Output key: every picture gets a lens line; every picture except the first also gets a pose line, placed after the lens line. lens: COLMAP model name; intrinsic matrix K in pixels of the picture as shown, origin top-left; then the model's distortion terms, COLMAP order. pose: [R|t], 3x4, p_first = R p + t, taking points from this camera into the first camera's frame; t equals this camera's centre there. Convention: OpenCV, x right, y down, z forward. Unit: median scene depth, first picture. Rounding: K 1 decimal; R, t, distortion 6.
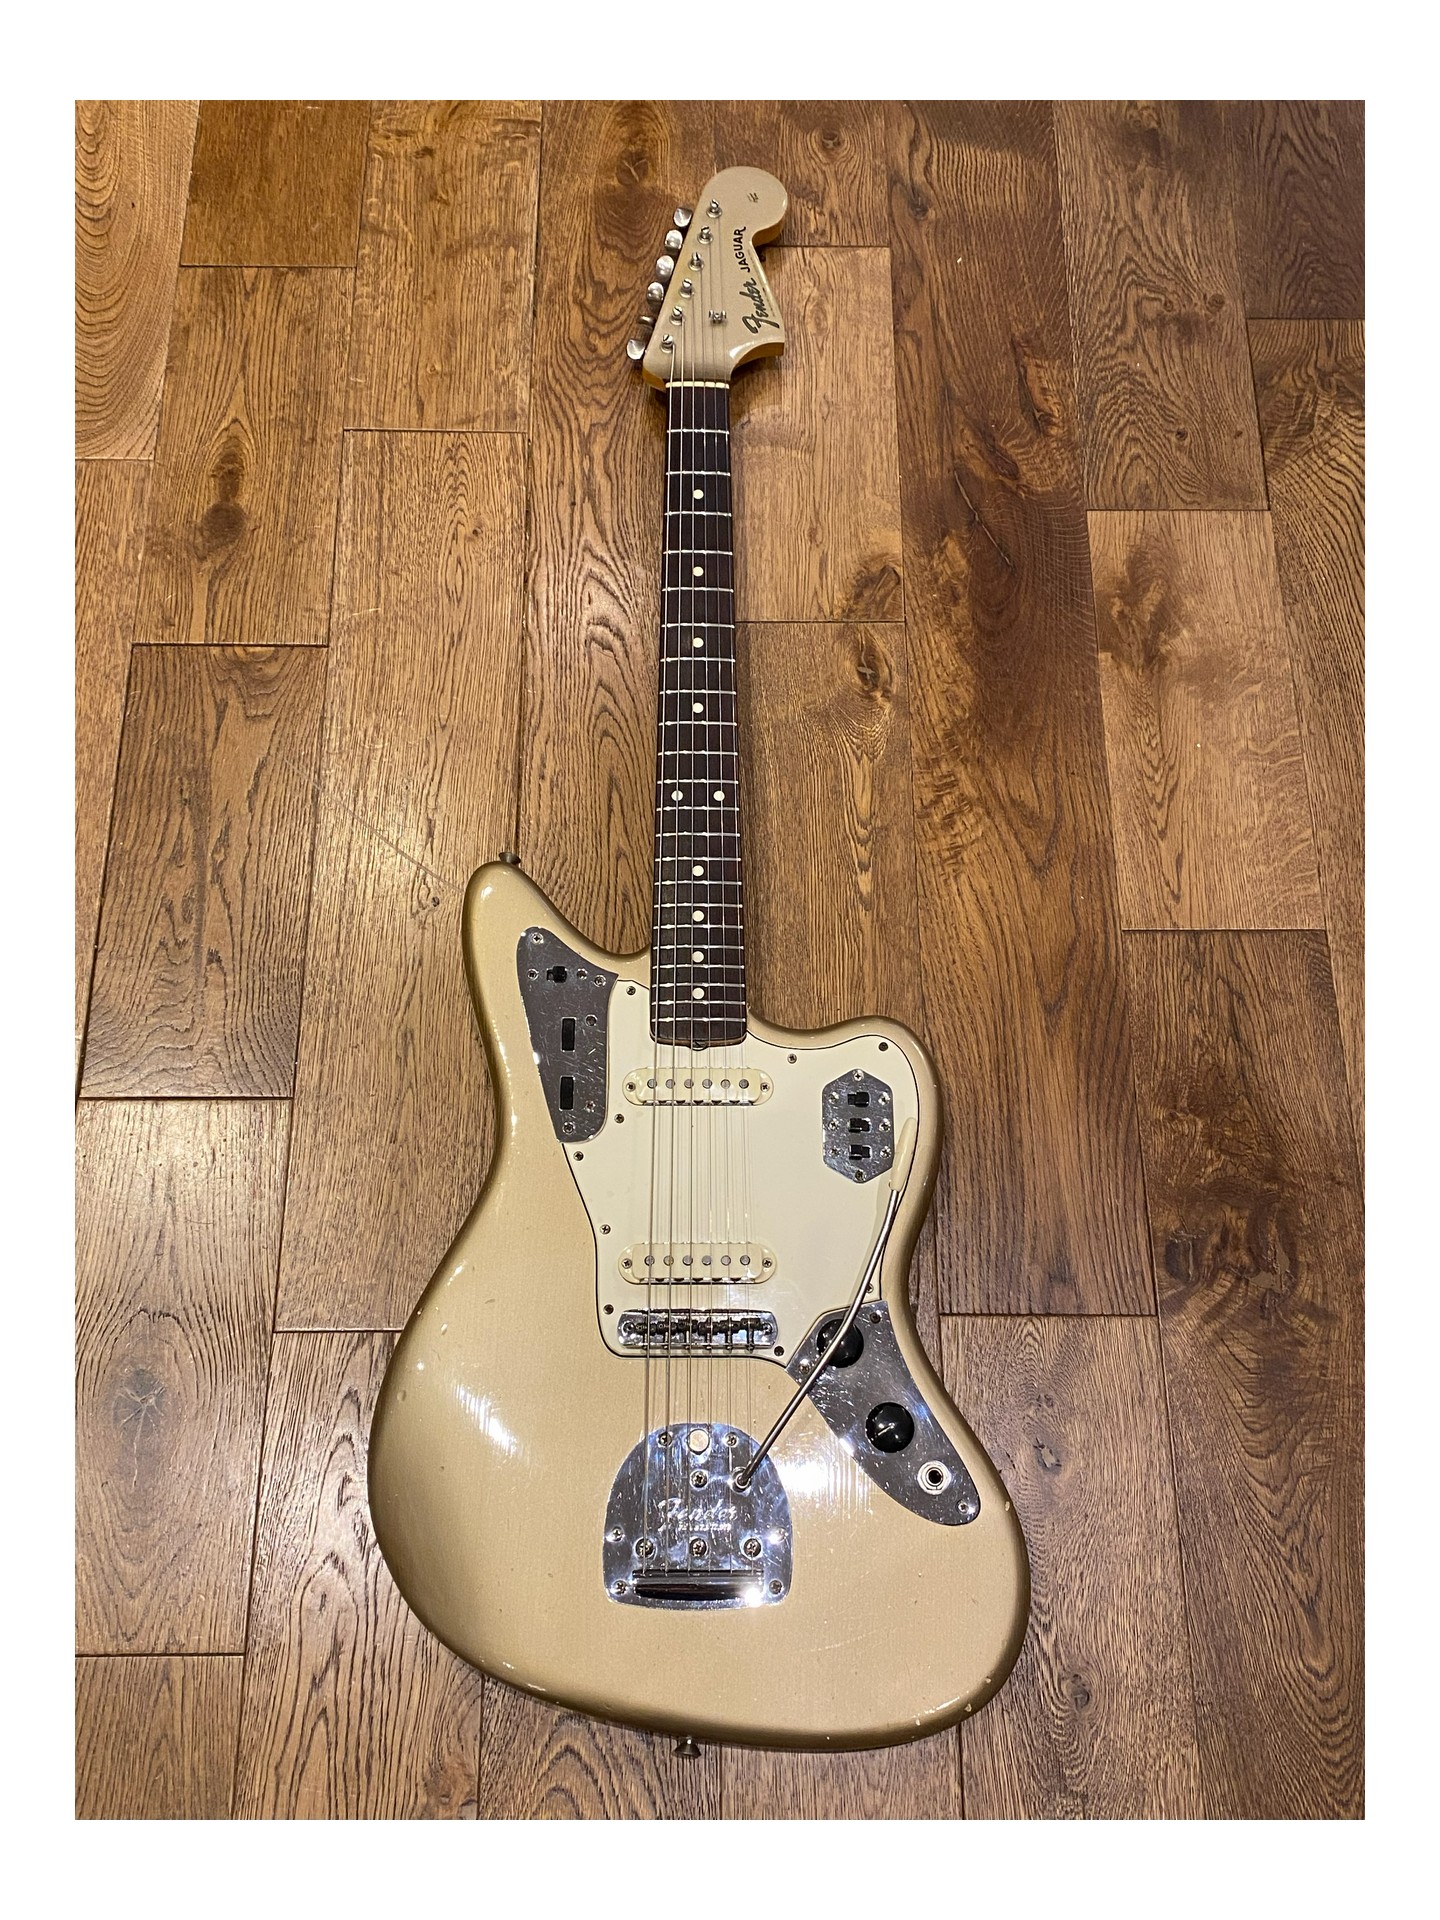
lens RADIAL K [[1773.4, 0, 720.0], [0, 1773.4, 960.0], [0, 0, 1]] dist [0.124008, -0.257185]
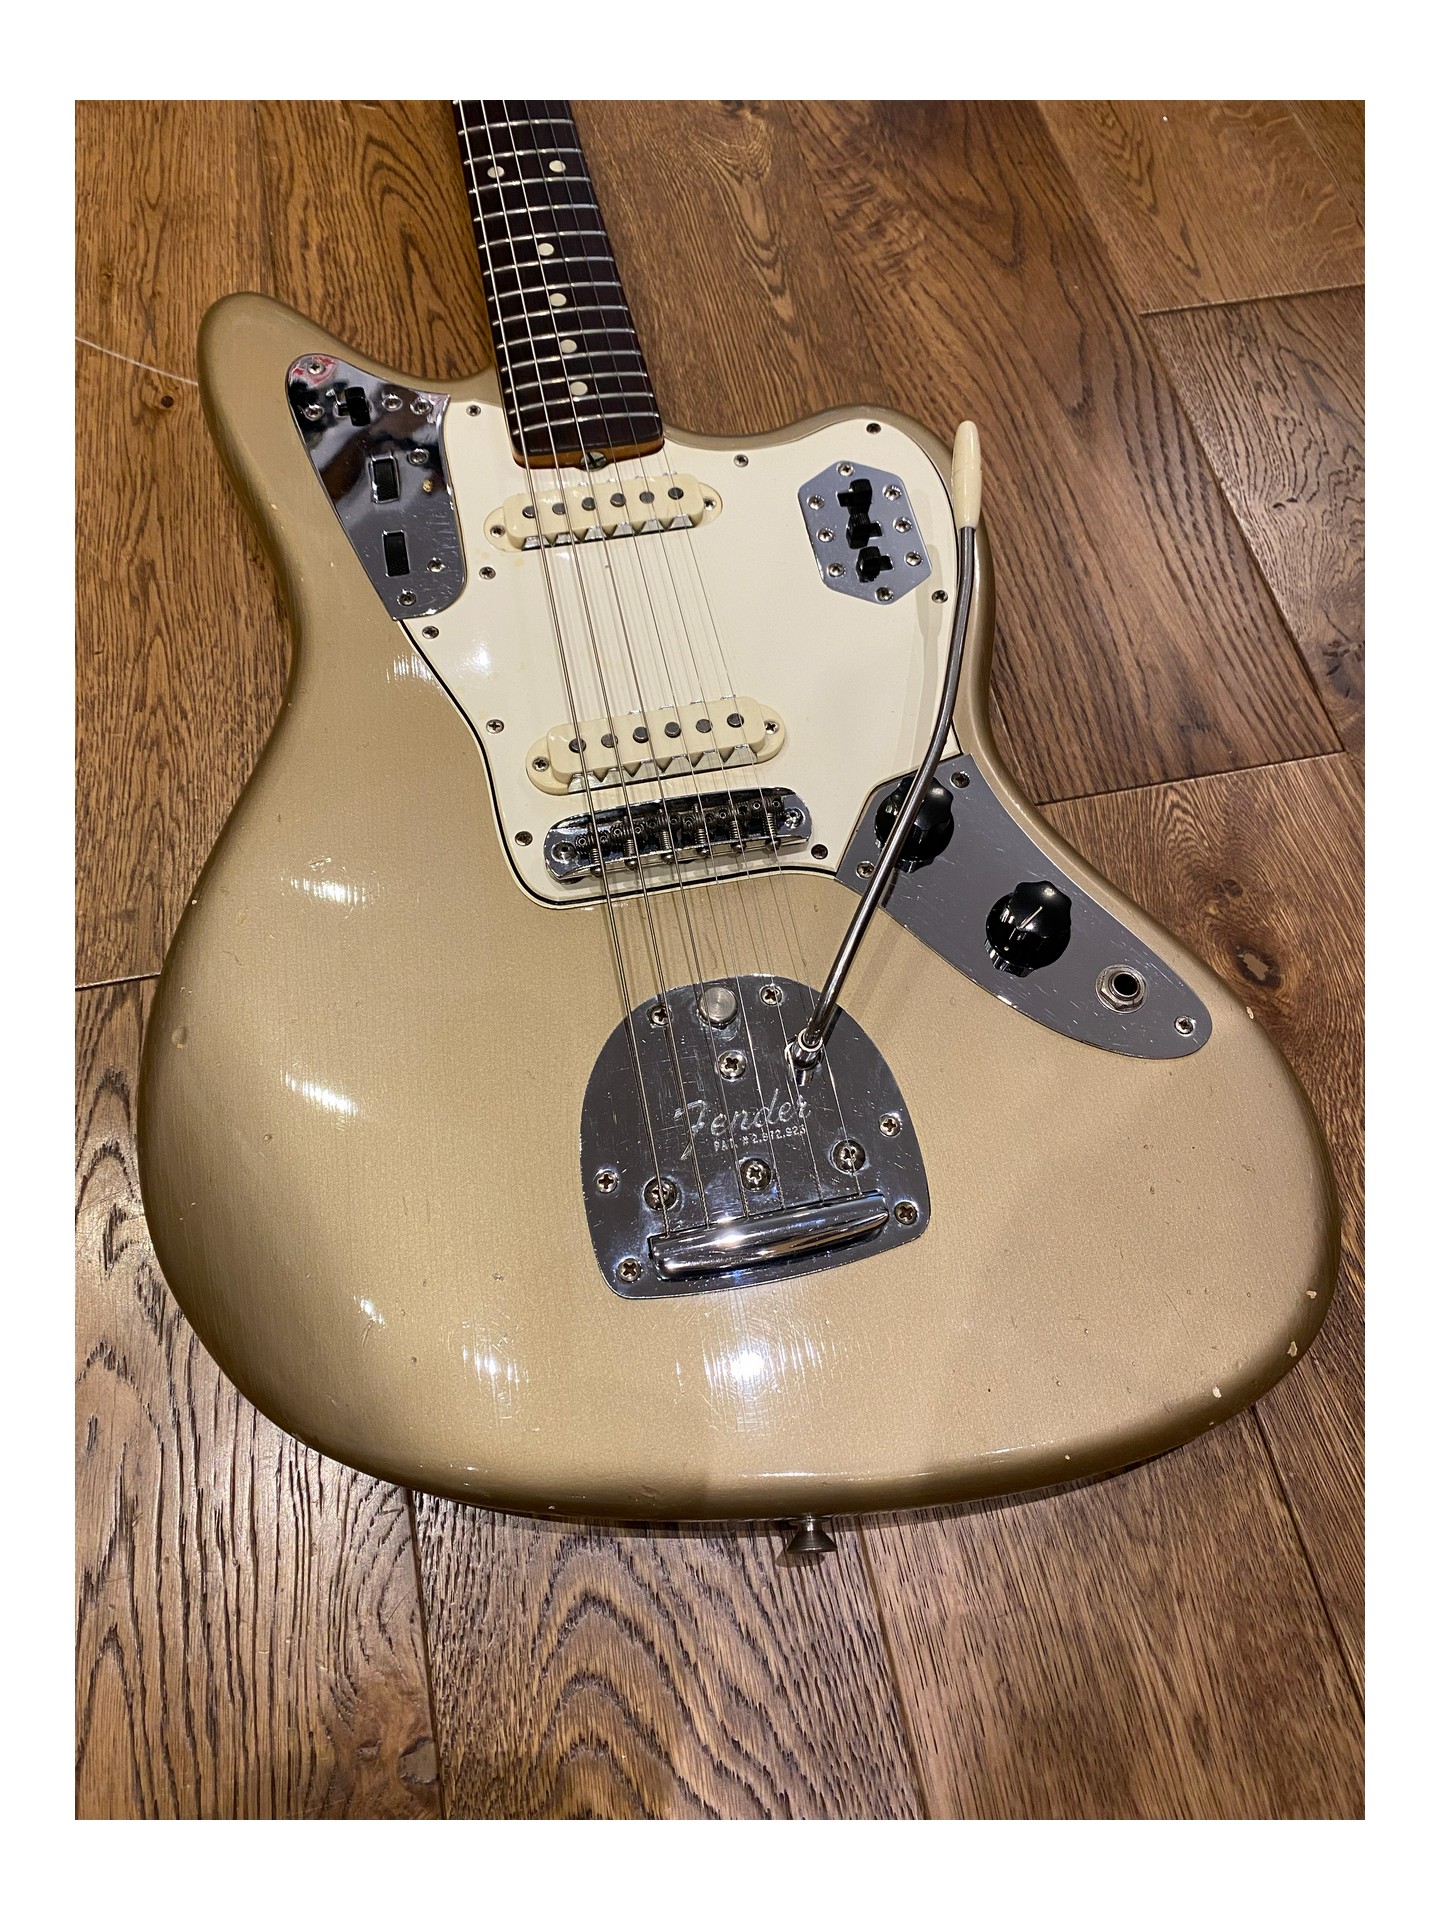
lens RADIAL K [[1291.9, 0, 722.1], [0, 1291.9, 950.5], [0, 0, 1]] dist [0.009493, -0.000687]
pose [[0.978173, -0.179393, 0.104860, -0.042601], [0.185675, 0.981153, -0.053505, 0.229767], [-0.093286, 0.071807, 0.993047, 0.496246]]
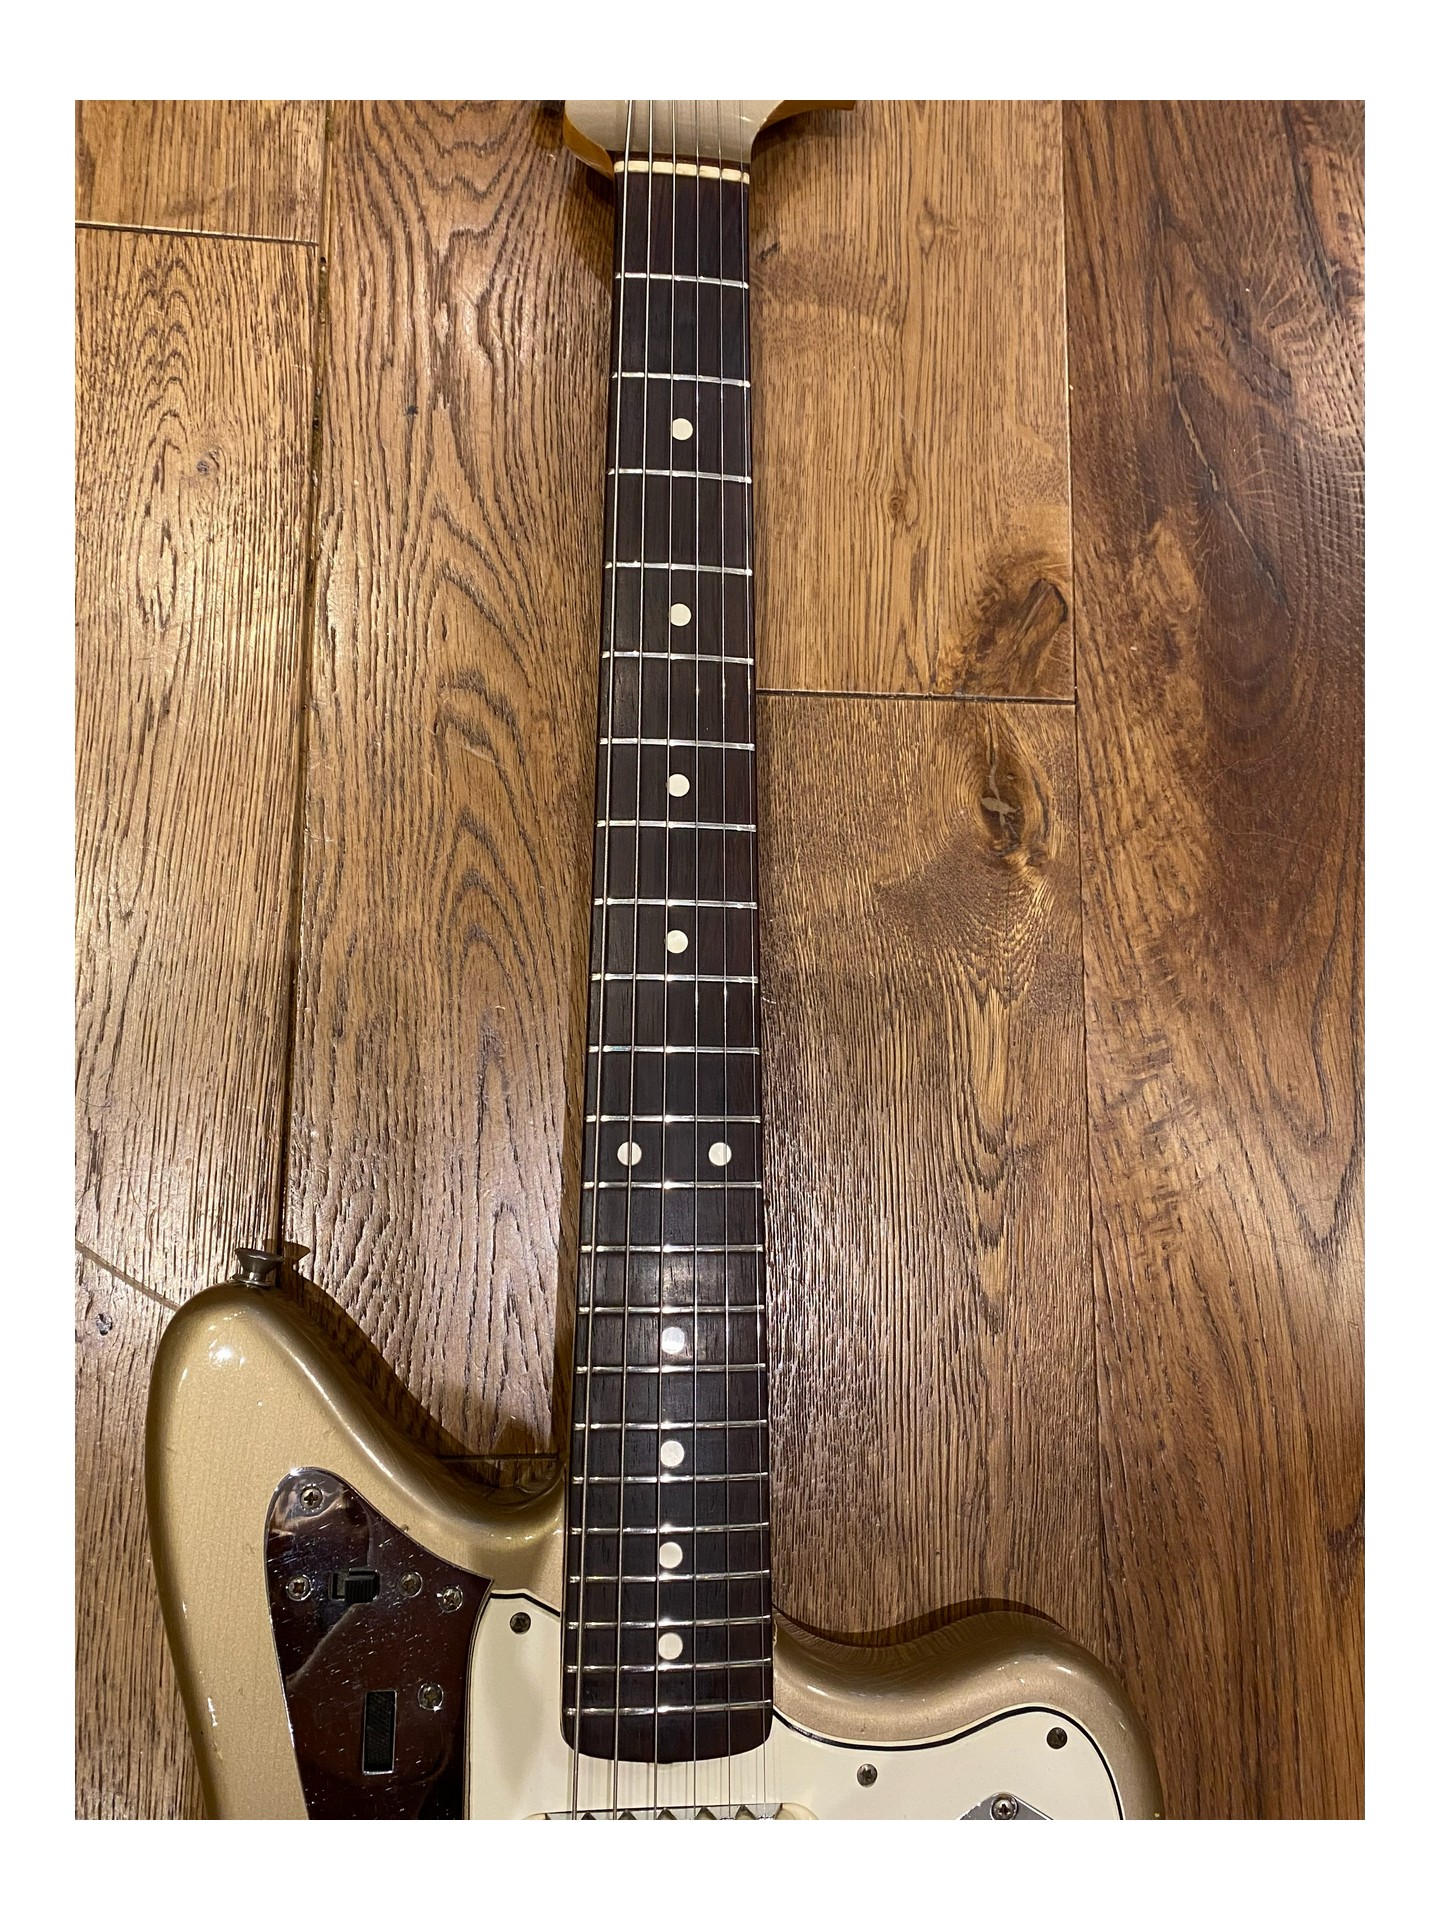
lens RADIAL K [[1559.7, 0, 721.9], [0, 1559.7, 935.9], [0, 0, 1]] dist [0.005124, 0.000584]
pose [[0.995127, 0.024512, 0.095511, -0.038108], [-0.043792, 0.977711, 0.205340, -0.220138], [-0.088349, -0.208521, 0.974019, 0.587859]]
